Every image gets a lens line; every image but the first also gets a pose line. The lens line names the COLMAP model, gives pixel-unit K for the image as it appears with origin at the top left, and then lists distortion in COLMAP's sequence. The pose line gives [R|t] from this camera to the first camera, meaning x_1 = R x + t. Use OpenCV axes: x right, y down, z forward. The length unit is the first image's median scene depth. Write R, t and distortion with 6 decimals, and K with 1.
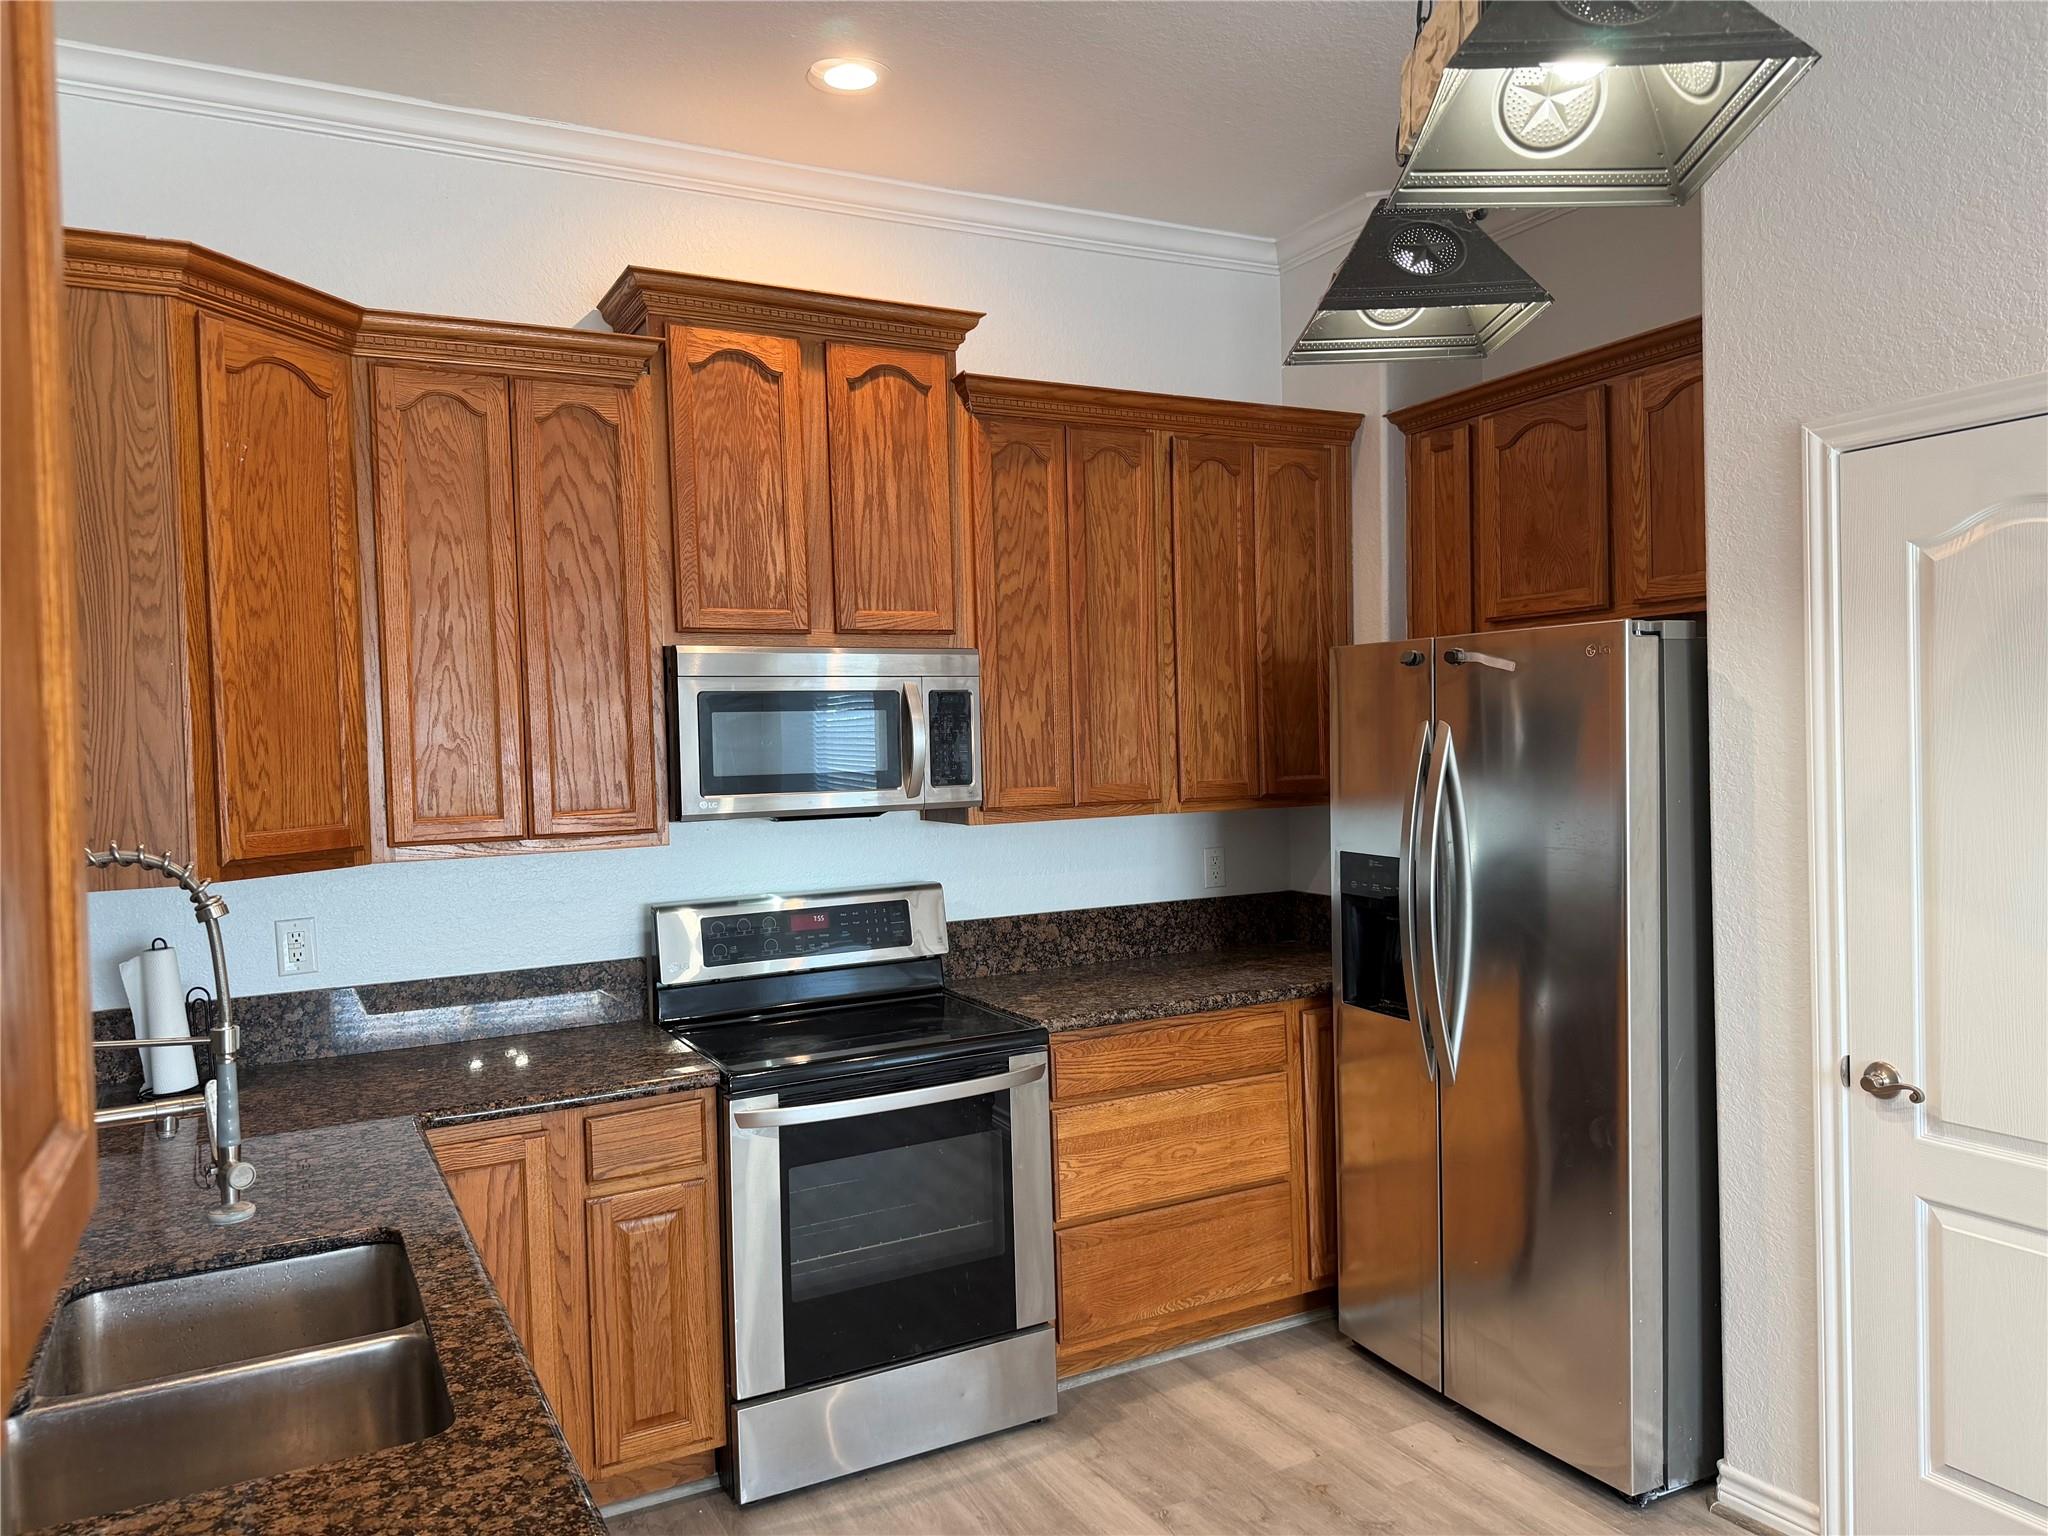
lens RADIAL K [[1426.8, 0, 1024.0], [0, 1426.8, 768.0], [0, 0, 1]] dist [0.134212, -0.265268]
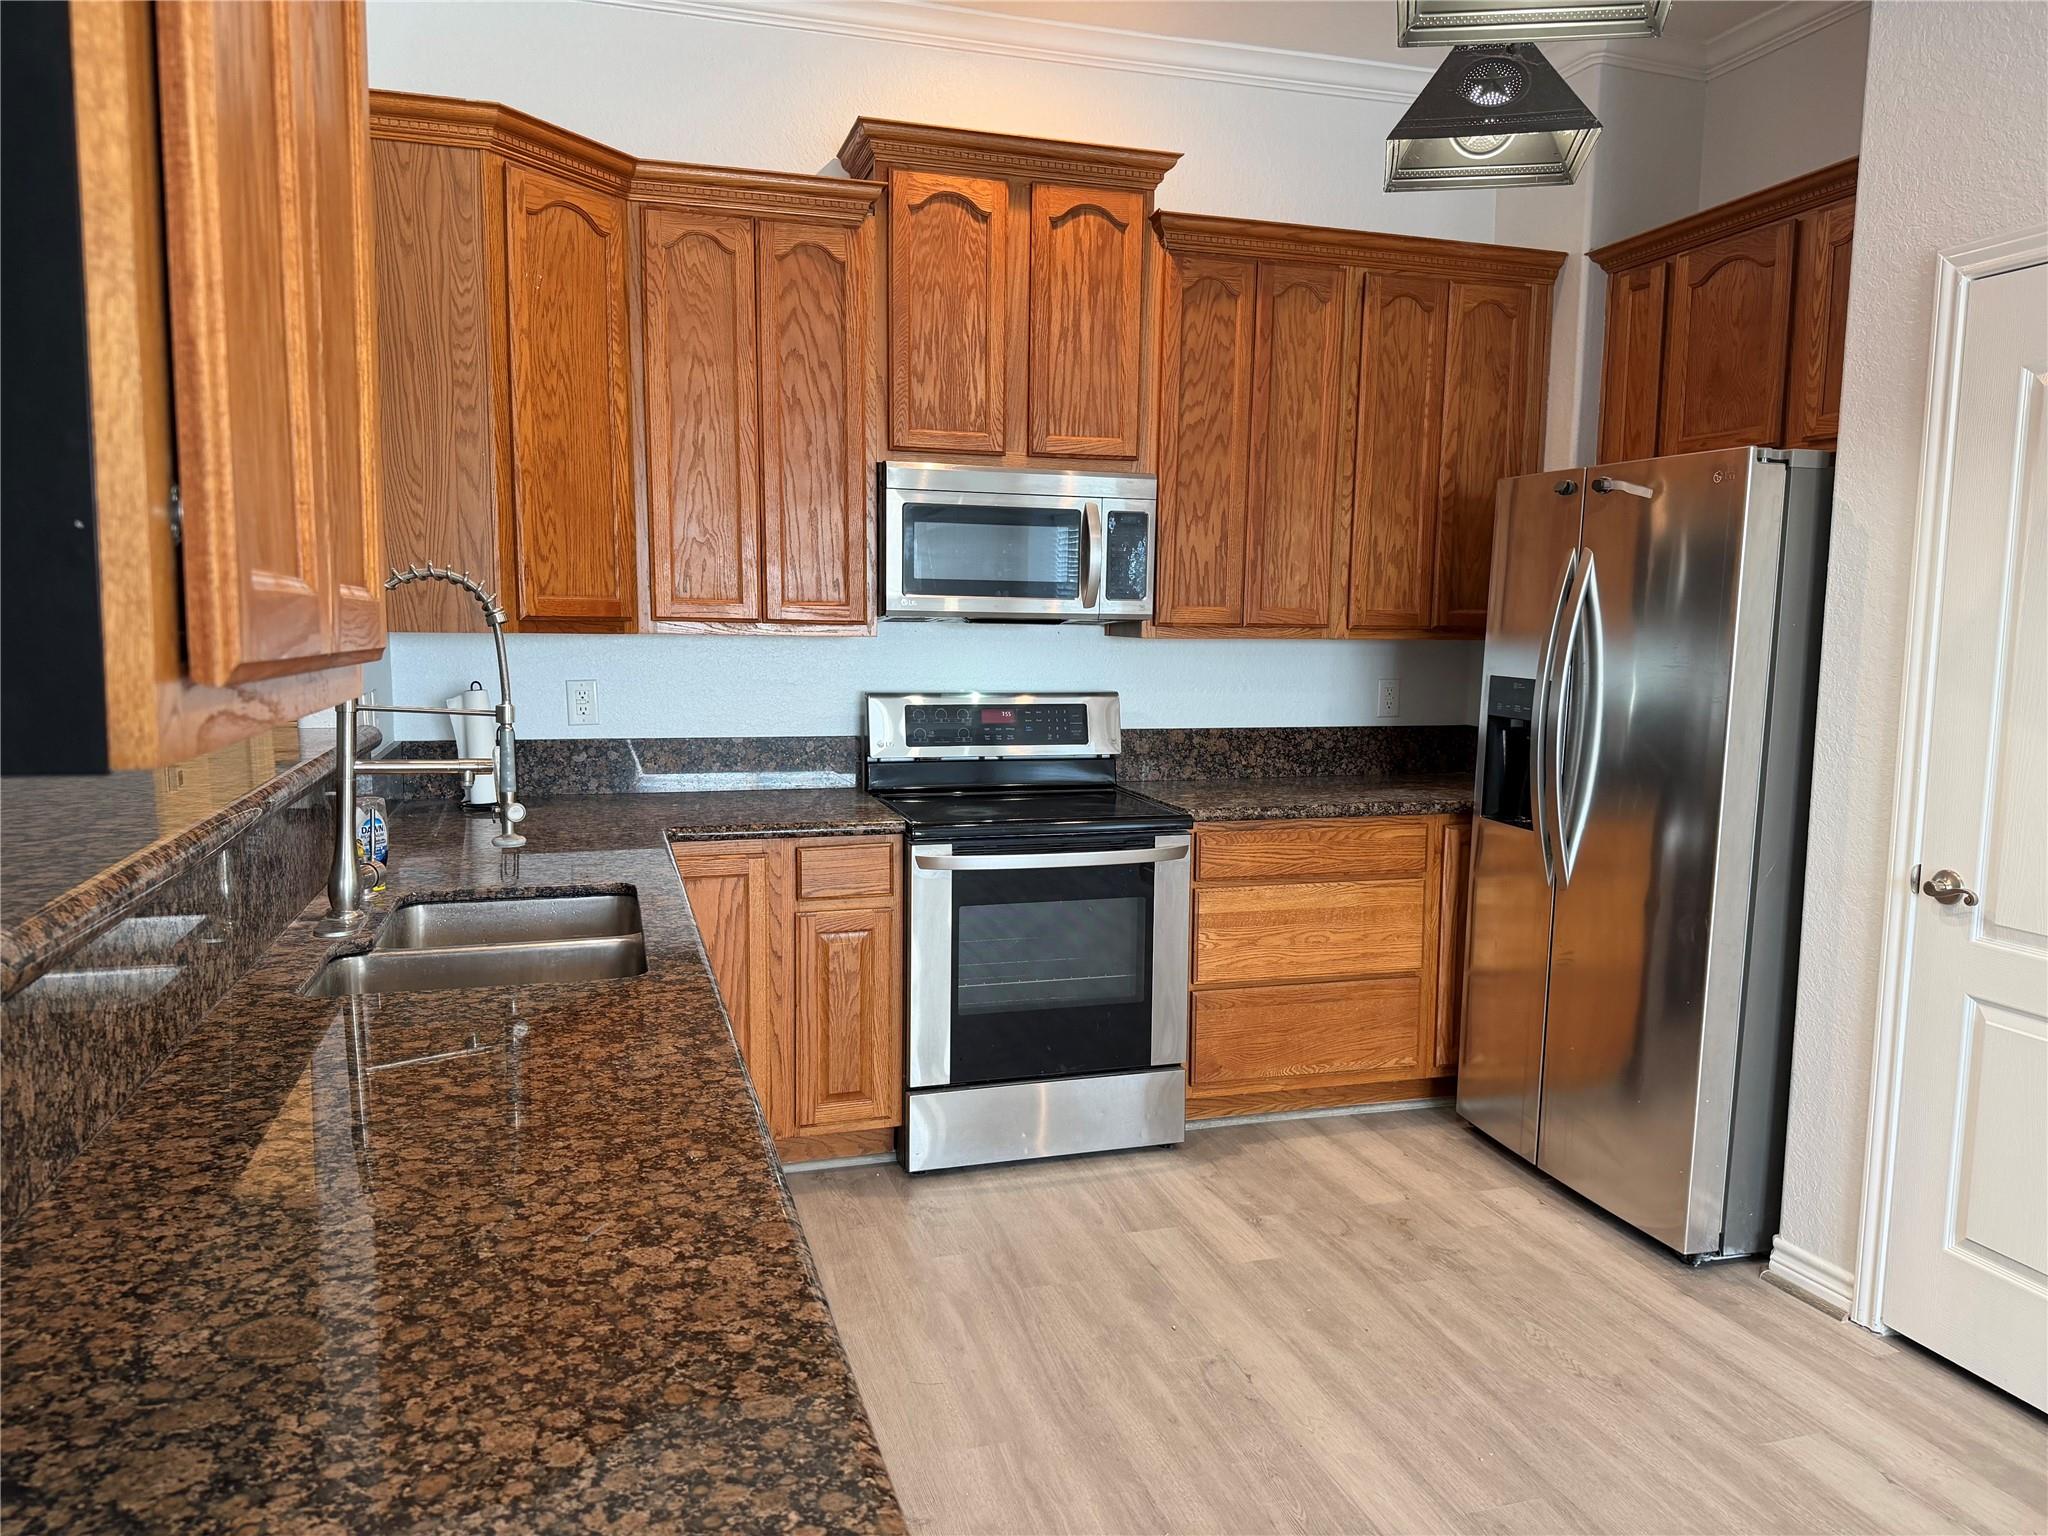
lens RADIAL K [[1422.2, 0, 1020.1], [0, 1422.2, 783.4], [0, 0, 1]] dist [0.181217, -0.402840]
pose [[0.979875, 0.063389, -0.189278, 0.096207], [-0.044912, 0.993937, 0.100365, 0.050924], [0.194492, -0.089844, 0.976781, -0.126315]]
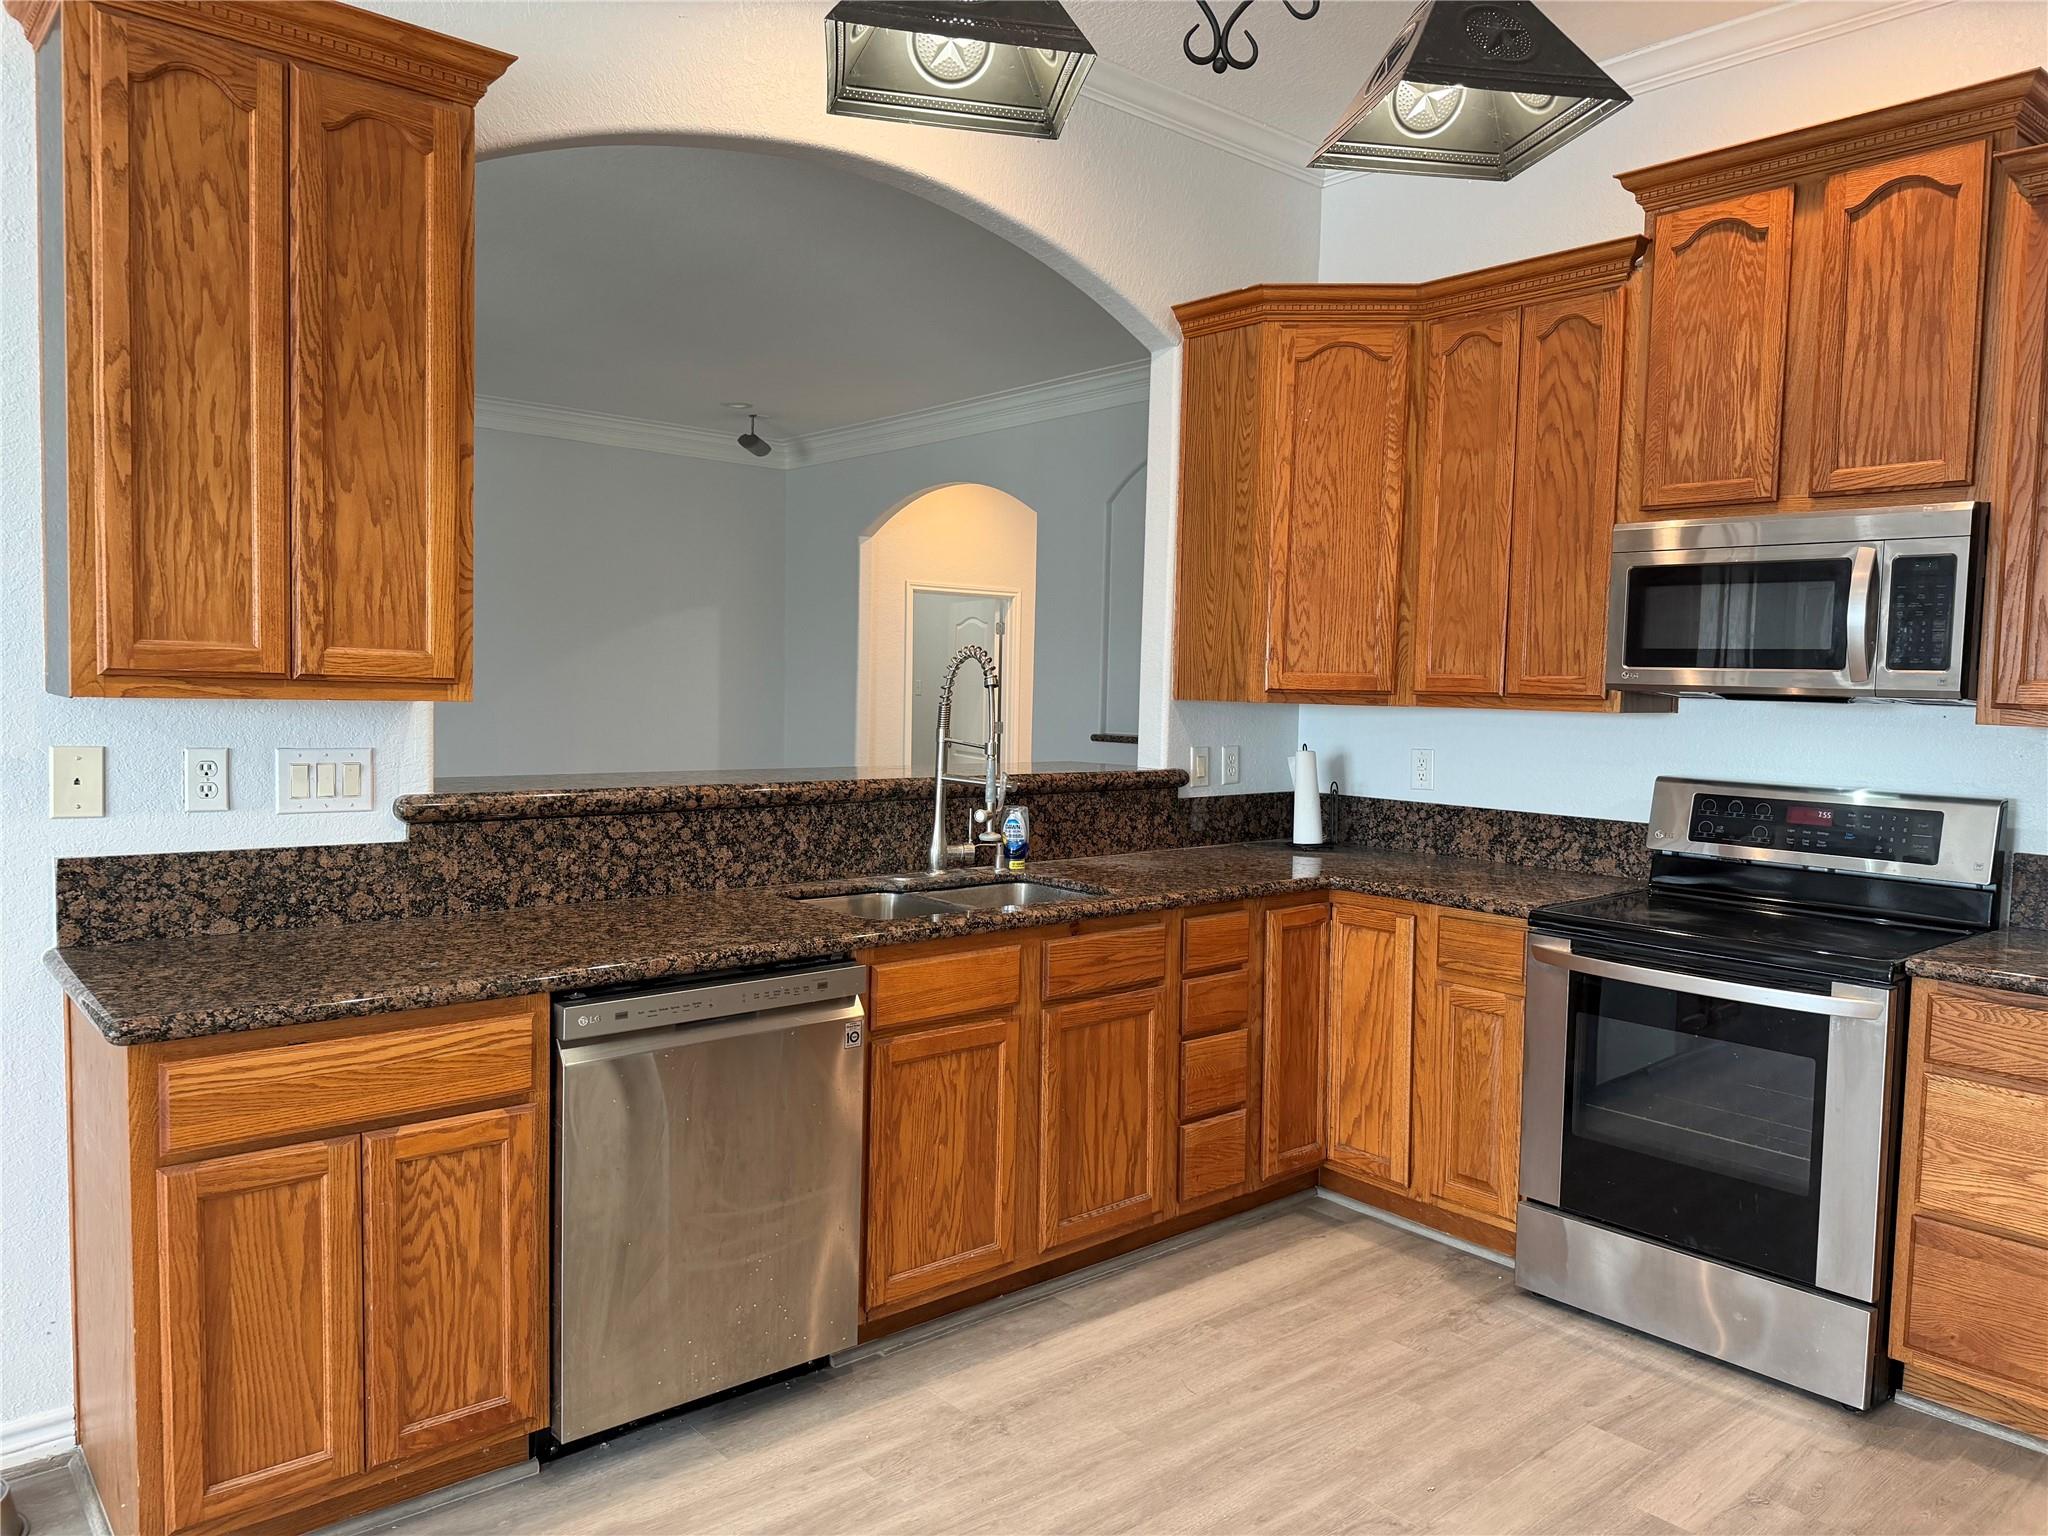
lens RADIAL K [[1440.6, 0, 1029.5], [0, 1440.6, 776.1], [0, 0, 1]] dist [0.111023, -0.143630]
pose [[0.220735, 0.100967, -0.970094, 0.726603], [-0.050181, 0.994486, 0.092088, 0.022222], [0.974042, 0.028353, 0.224584, 0.329346]]
